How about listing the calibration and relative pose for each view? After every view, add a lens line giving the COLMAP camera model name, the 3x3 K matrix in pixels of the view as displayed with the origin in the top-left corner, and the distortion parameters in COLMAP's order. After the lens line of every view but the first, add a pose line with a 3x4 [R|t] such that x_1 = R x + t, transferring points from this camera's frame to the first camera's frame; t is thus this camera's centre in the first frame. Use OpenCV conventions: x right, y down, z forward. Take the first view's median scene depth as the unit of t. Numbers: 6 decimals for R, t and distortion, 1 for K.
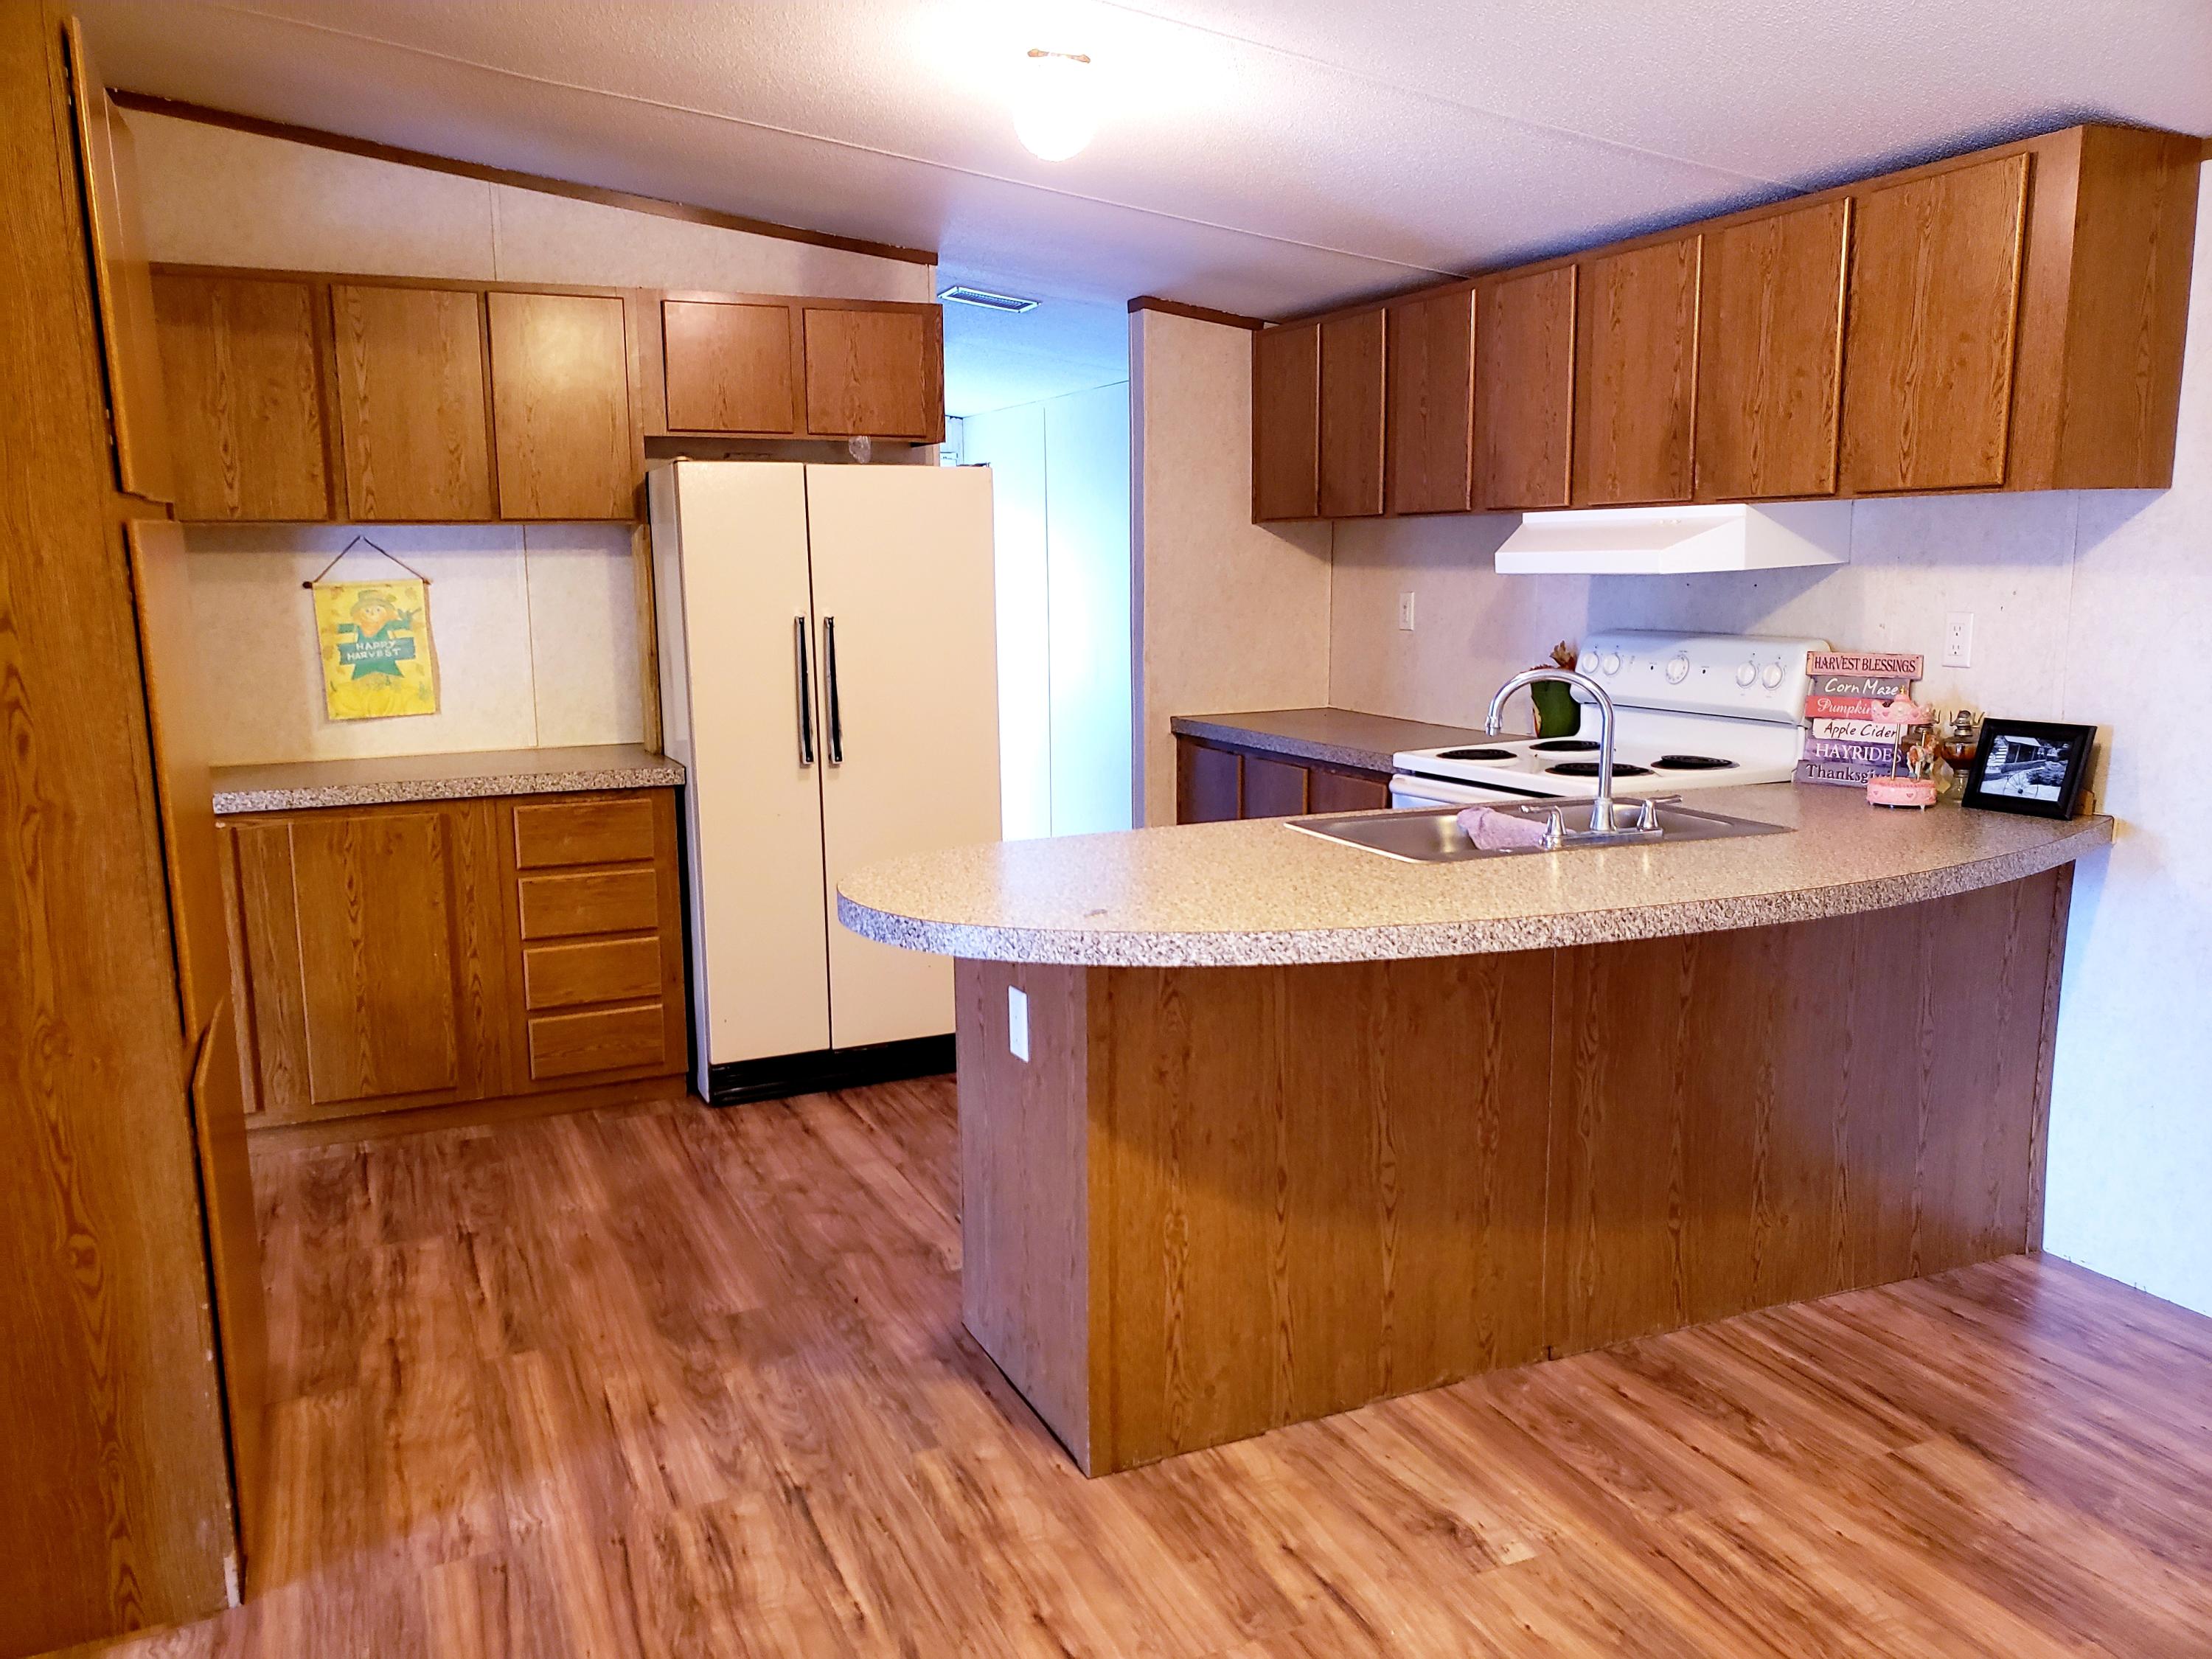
lens RADIAL K [[1715.7, 0, 1108.1], [0, 1715.7, 842.9], [0, 0, 1]] dist [0.018251, -0.006244]
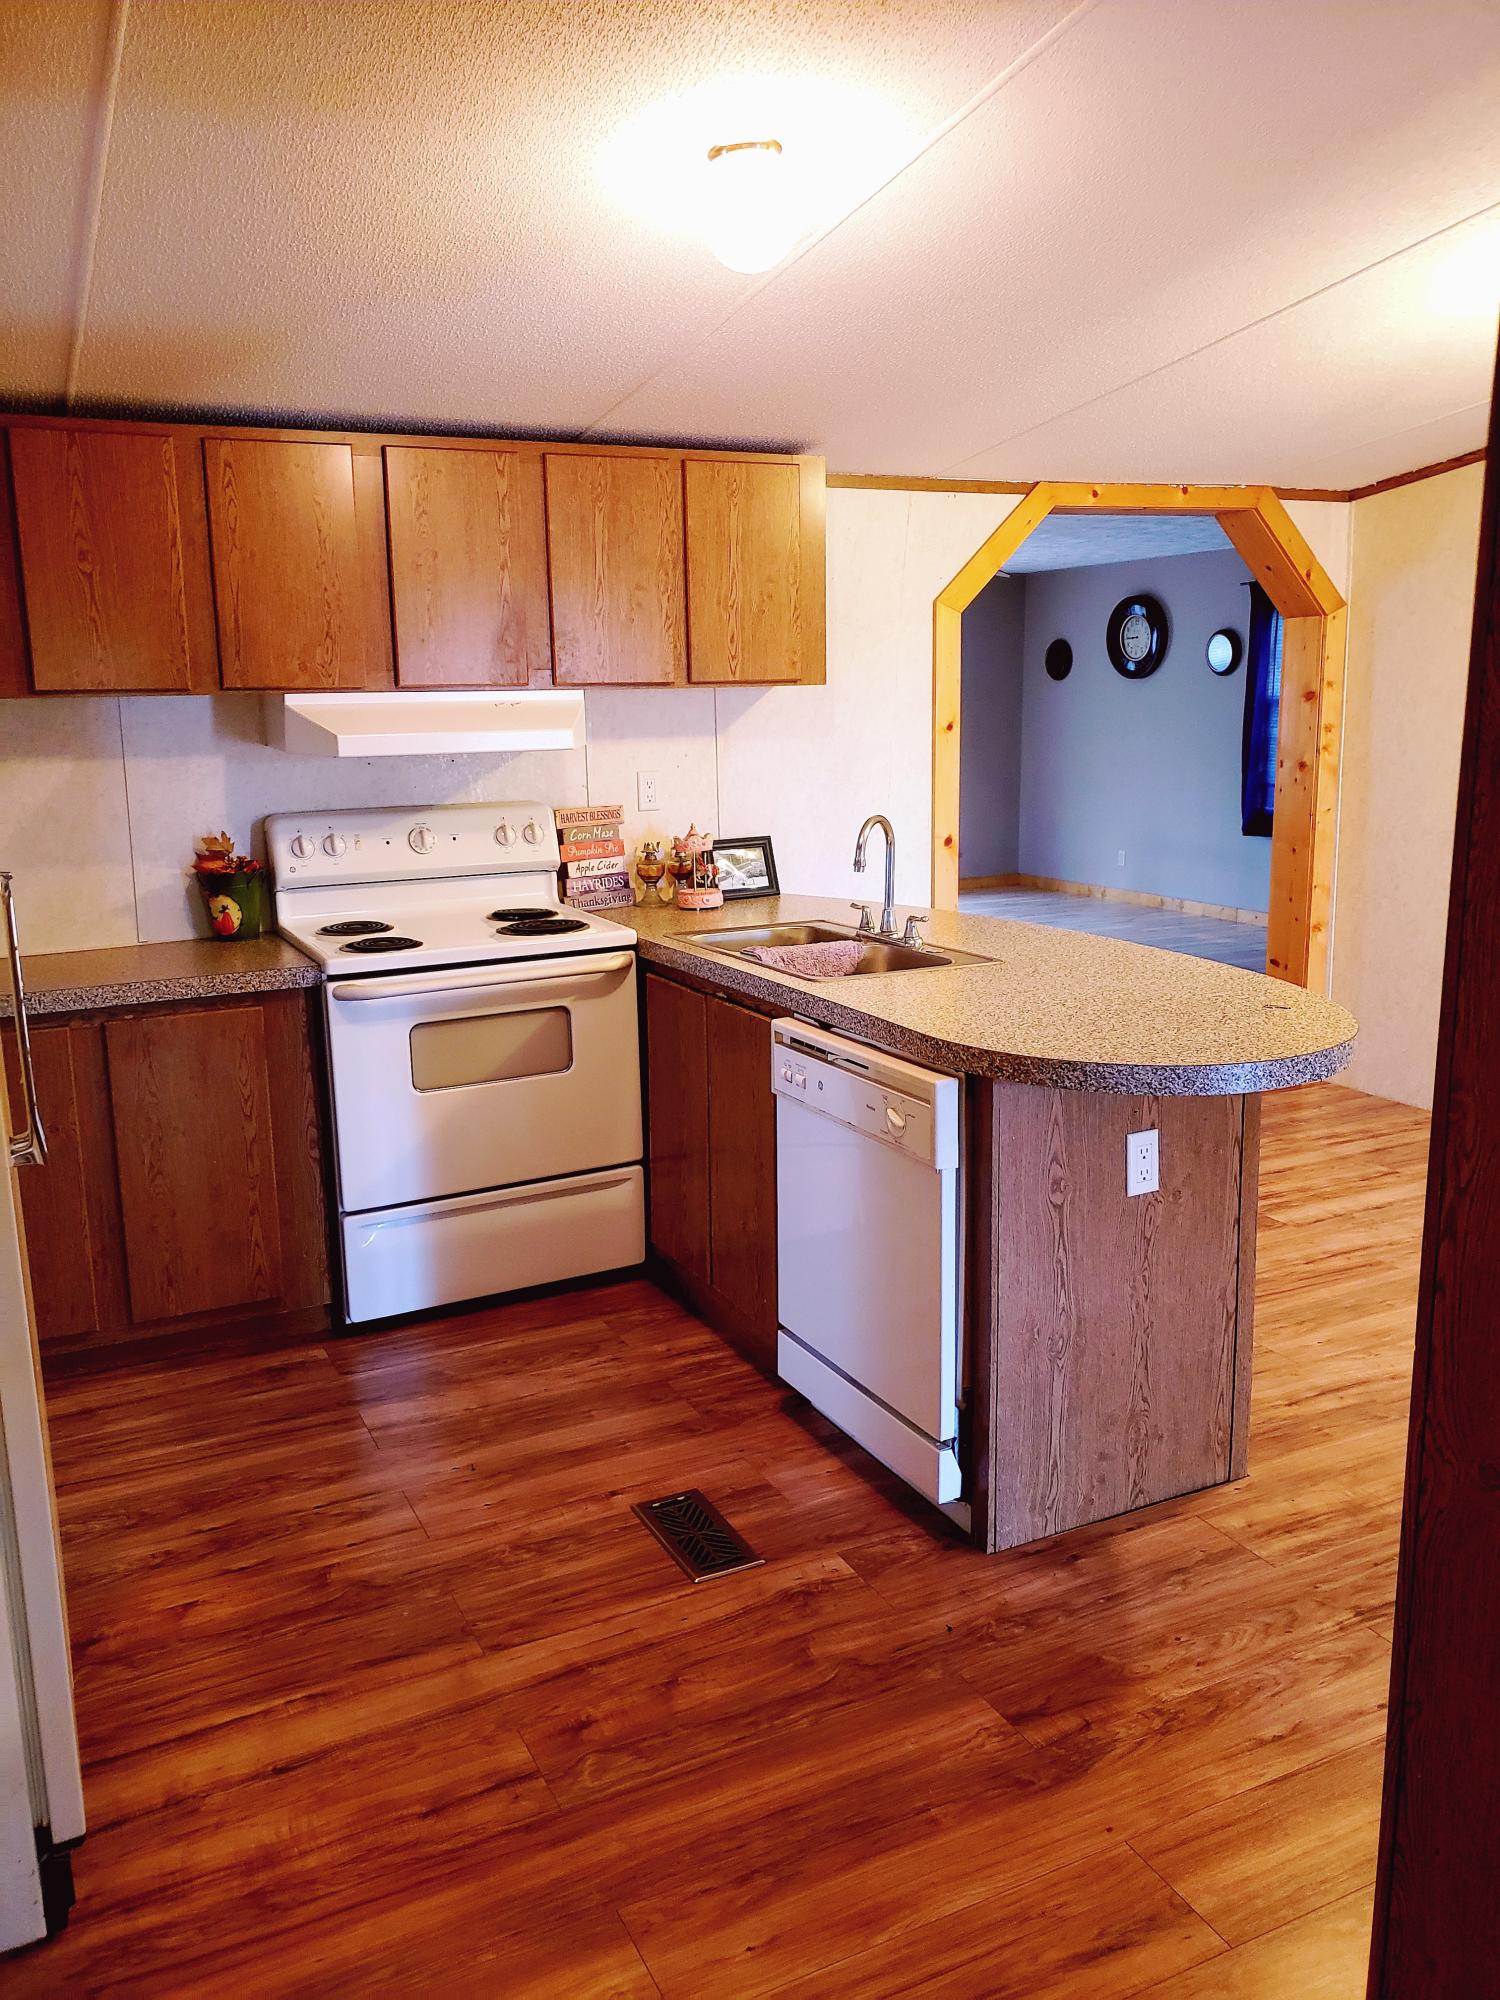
lens RADIAL K [[1548.8, 0, 744.8], [0, 1548.8, 985.9], [0, 0, 1]] dist [0.063621, -0.087681]
pose [[-0.040576, -0.169389, 0.984714, -0.804346], [0.188344, 0.966561, 0.174028, -0.176820], [-0.981264, 0.192527, -0.007316, 1.008288]]
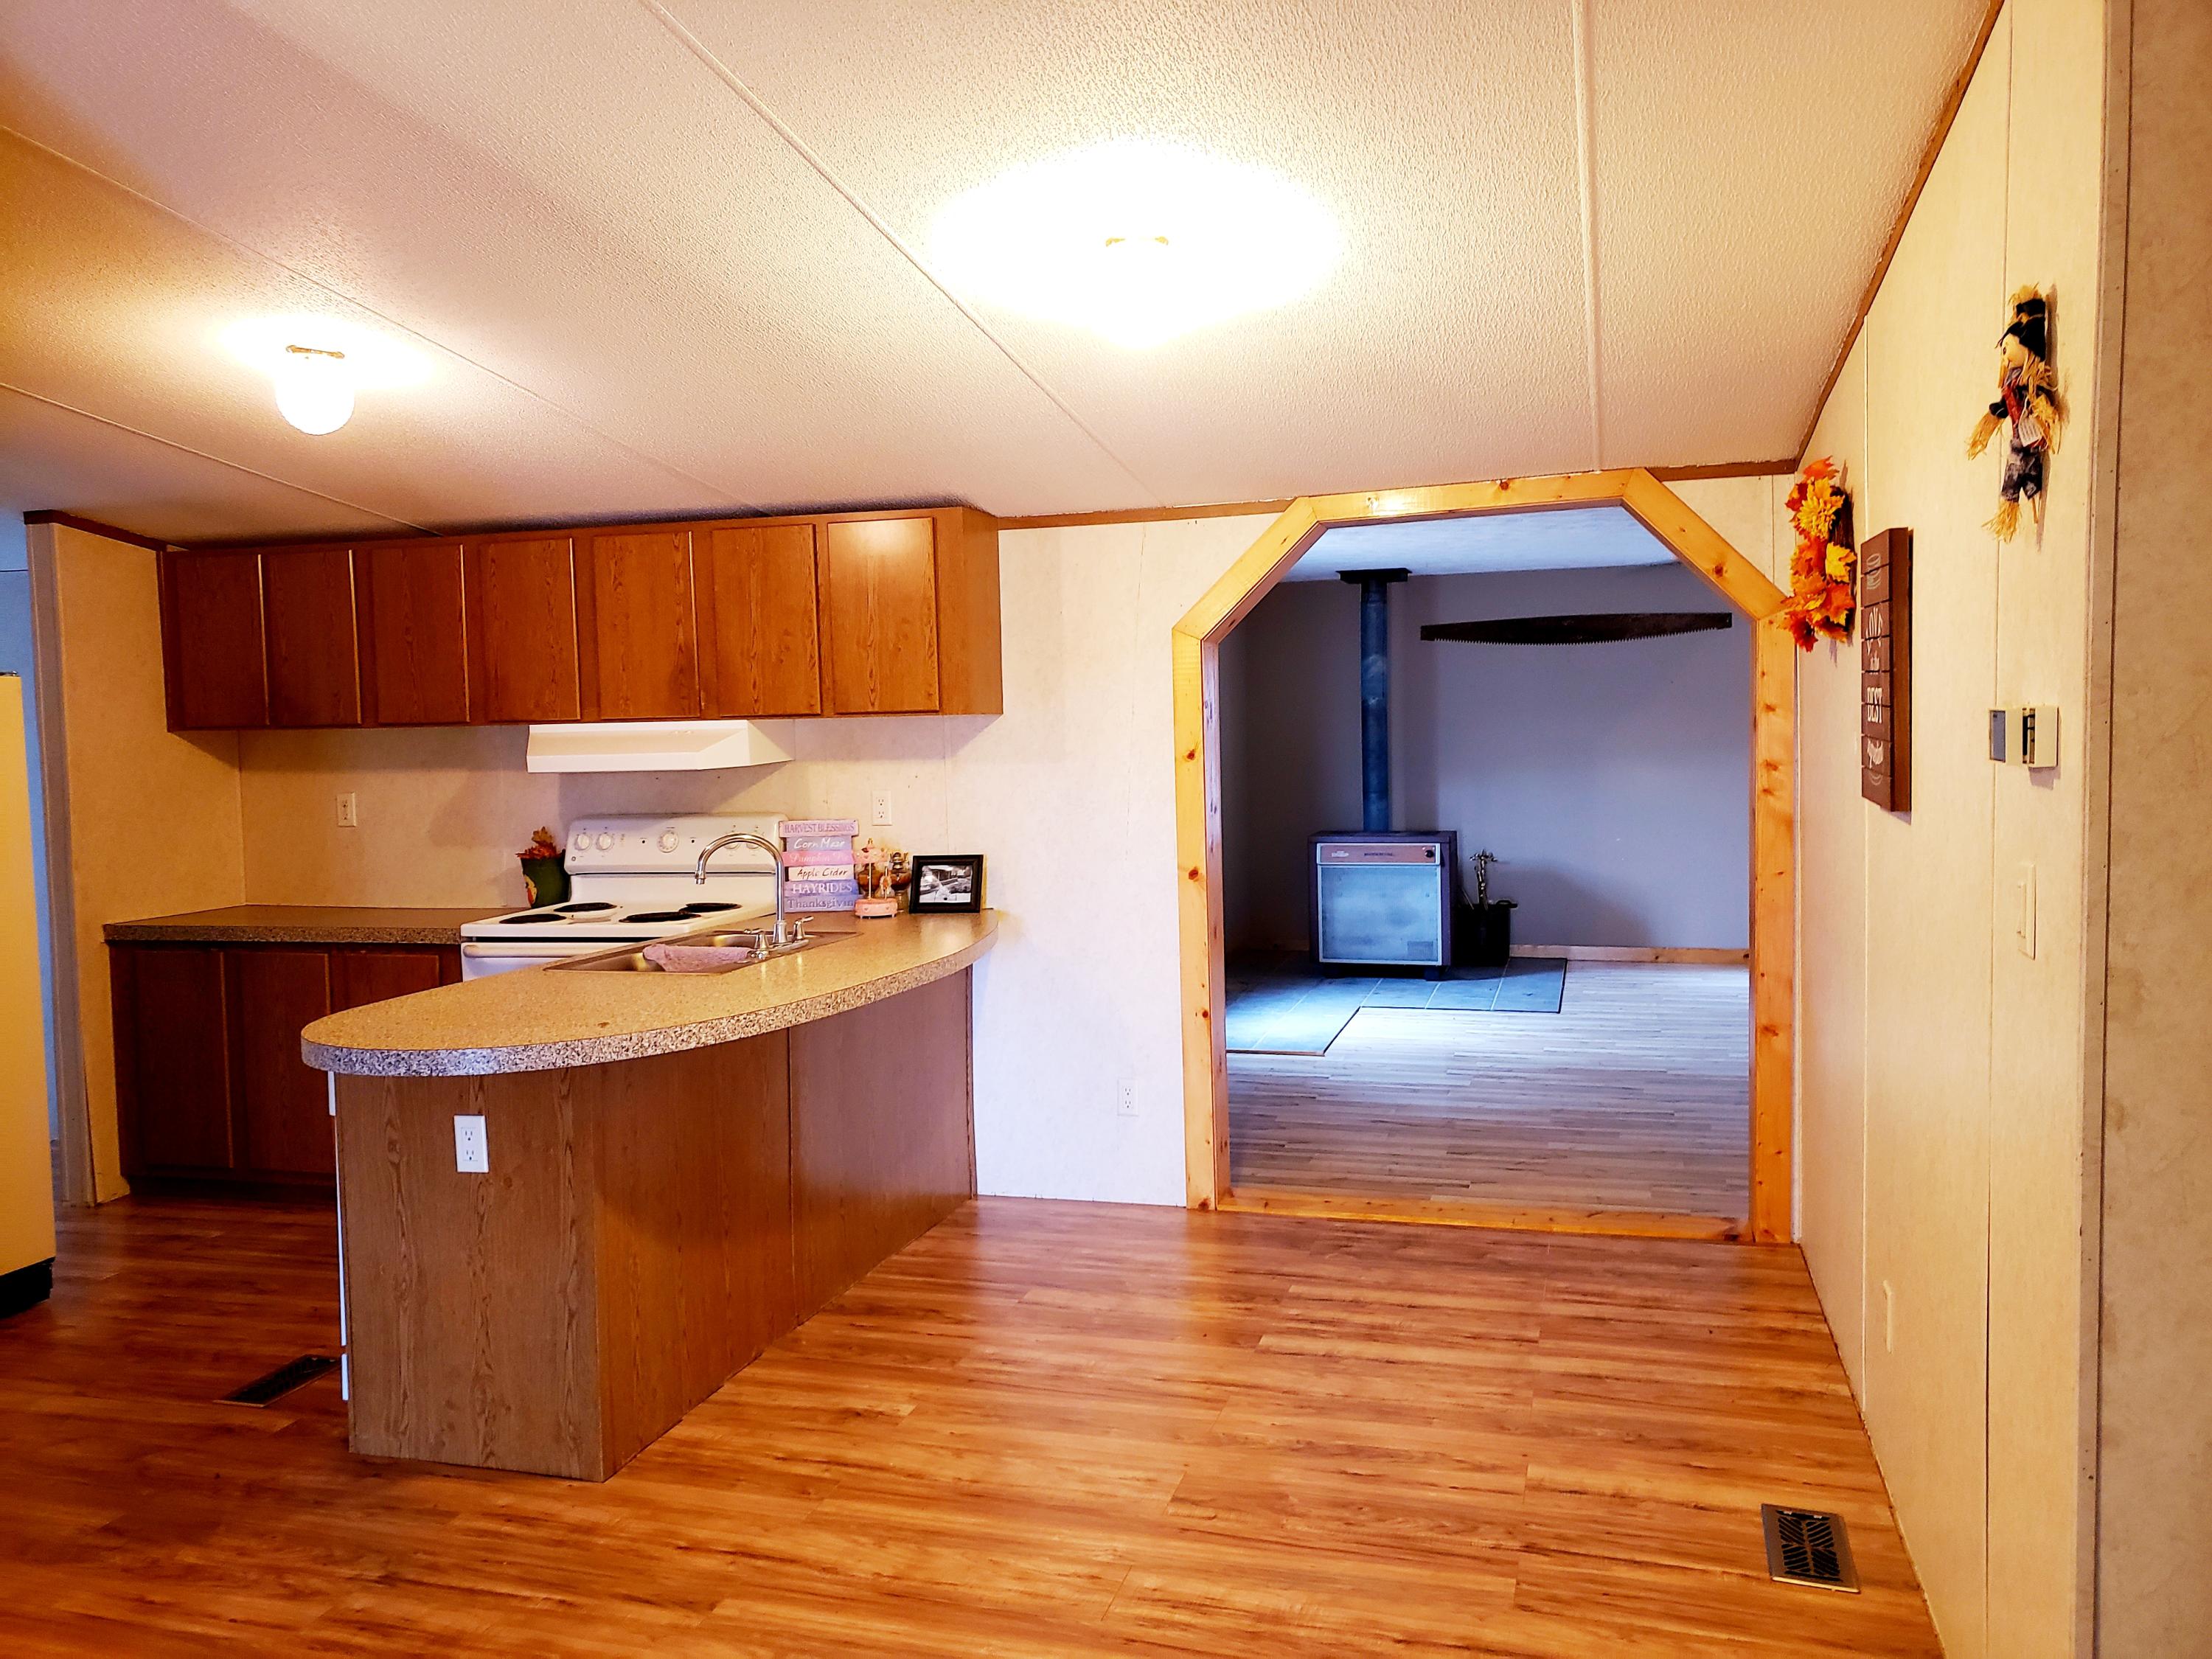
lens RADIAL K [[1699.4, 0, 1096.1], [0, 1699.4, 823.7], [0, 0, 1]] dist [0.060404, -0.055706]
pose [[0.646735, -0.045742, 0.761342, -0.558948], [0.141703, 0.988027, -0.061010, 0.015903], [-0.749436, 0.147342, 0.645474, -0.121592]]
